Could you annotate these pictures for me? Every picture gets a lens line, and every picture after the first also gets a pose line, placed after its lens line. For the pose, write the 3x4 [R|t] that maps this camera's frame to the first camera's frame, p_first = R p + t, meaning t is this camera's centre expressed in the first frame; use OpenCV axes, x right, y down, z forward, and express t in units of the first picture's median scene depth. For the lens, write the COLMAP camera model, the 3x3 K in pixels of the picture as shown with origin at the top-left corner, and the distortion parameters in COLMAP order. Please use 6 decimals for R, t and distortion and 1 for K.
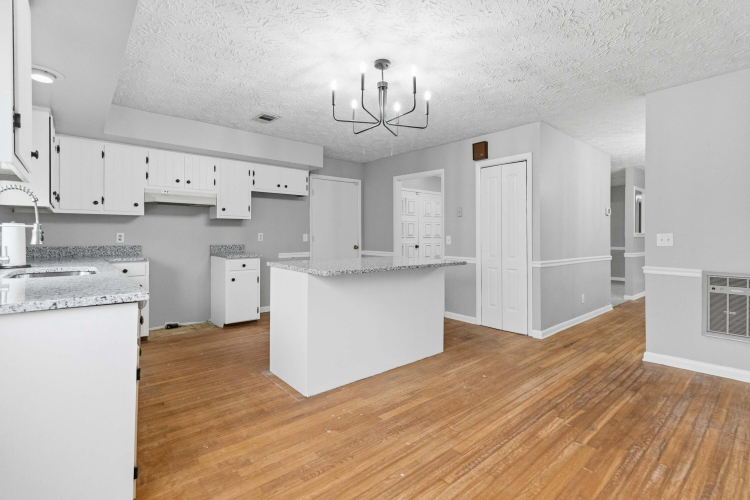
lens RADIAL K [[352.8, 0, 381.2], [0, 352.8, 234.6], [0, 0, 1]] dist [0.000737, 0.001034]
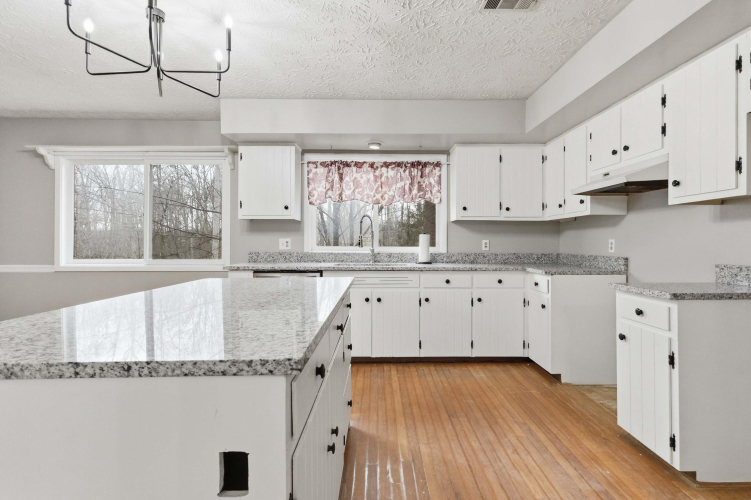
lens RADIAL K [[353.2, 0, 382.1], [0, 353.2, 242.1], [0, 0, 1]] dist [0.000737, 0.001034]
pose [[-0.641478, -0.005594, -0.767121, 0.160983], [-0.002531, 0.999983, -0.005176, 0.006943], [0.767137, -0.001378, -0.641482, 1.206157]]
